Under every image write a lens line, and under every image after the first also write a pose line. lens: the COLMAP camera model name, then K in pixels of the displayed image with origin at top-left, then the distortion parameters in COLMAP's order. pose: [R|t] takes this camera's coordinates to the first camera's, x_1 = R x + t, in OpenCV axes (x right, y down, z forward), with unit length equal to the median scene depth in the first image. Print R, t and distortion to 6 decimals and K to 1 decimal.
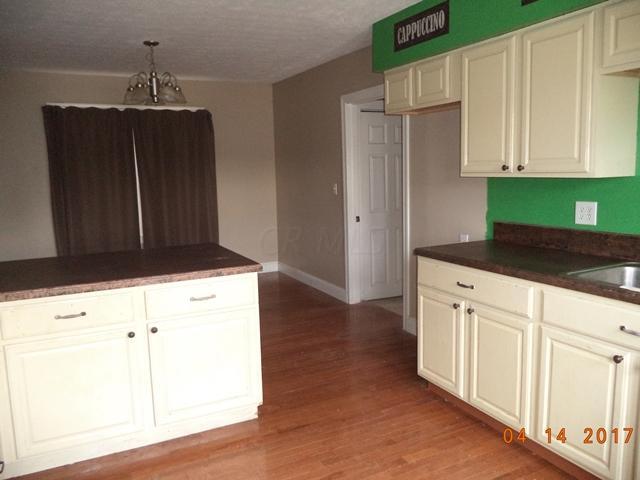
lens RADIAL K [[525.4, 0, 320.0], [0, 525.4, 240.0], [0, 0, 1]] dist [-0.004443, -0.001355]
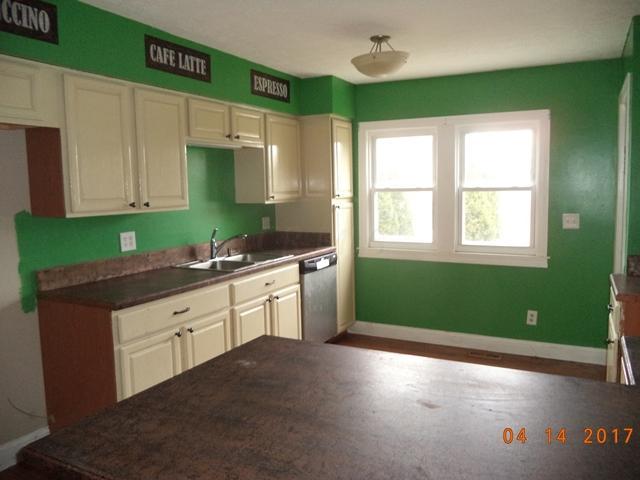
lens RADIAL K [[372.9, 0, 319.6], [0, 372.9, 219.1], [0, 0, 1]] dist [-0.001252, -0.000076]
pose [[-0.453062, -0.022832, 0.891186, -0.492808], [0.171155, 0.978847, 0.112090, -0.126606], [-0.874895, 0.203314, -0.439571, 0.997390]]
